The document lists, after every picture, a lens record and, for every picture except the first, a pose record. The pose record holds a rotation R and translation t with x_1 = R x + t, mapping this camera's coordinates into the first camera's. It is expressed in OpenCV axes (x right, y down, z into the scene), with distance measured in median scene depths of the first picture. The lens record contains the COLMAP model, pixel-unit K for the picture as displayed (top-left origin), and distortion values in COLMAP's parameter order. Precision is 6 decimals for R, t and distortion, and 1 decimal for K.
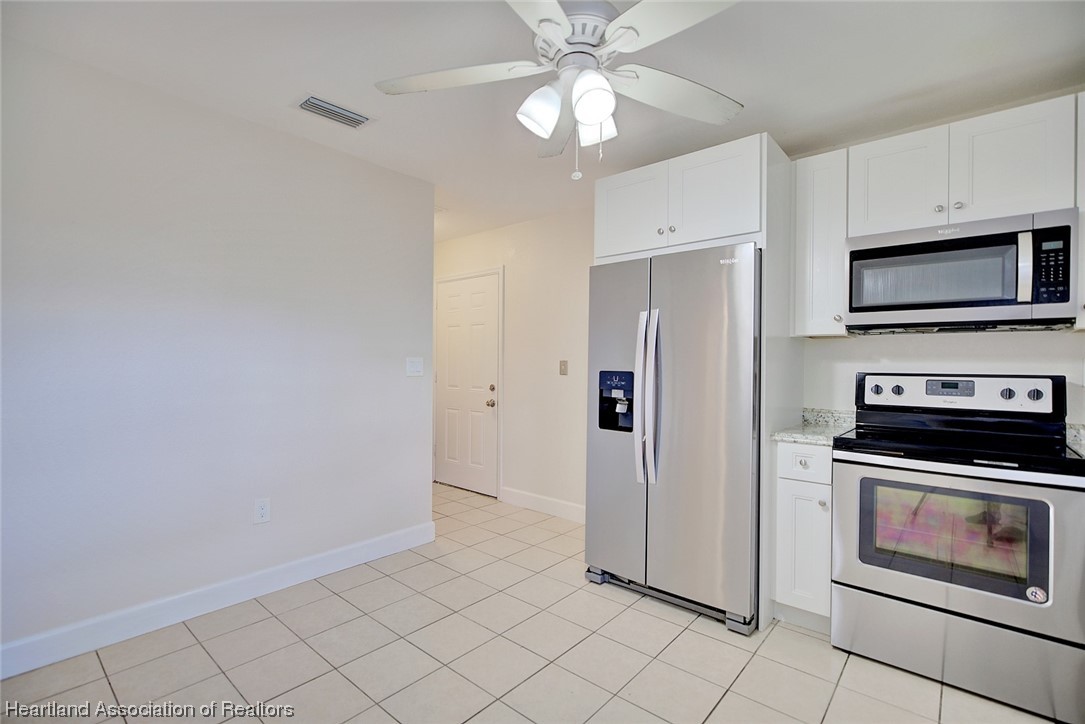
lens RADIAL K [[494.7, 0, 542.7], [0, 494.7, 363.4], [0, 0, 1]] dist [-0.000226, 0.000061]
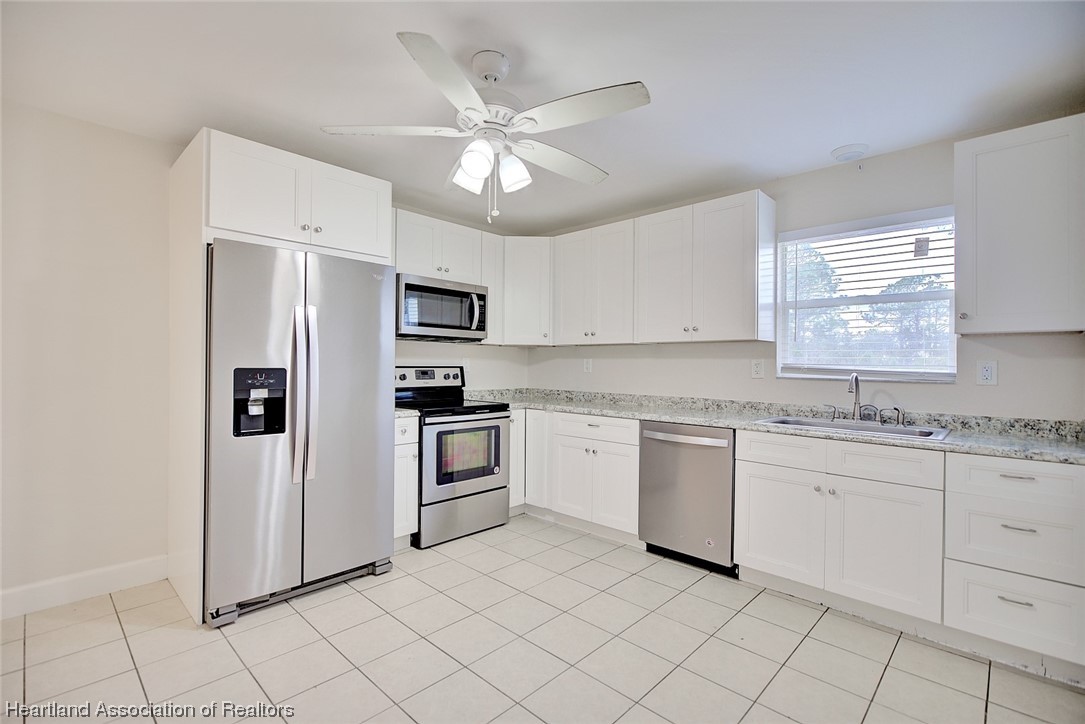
lens RADIAL K [[494.7, 0, 542.7], [0, 494.7, 363.4], [0, 0, 1]] dist [-0.000226, 0.000061]
pose [[0.052602, -0.008201, 0.998582, -0.873166], [-0.011643, 0.999893, 0.008825, -0.008049], [-0.998548, -0.012091, 0.052501, 0.553669]]
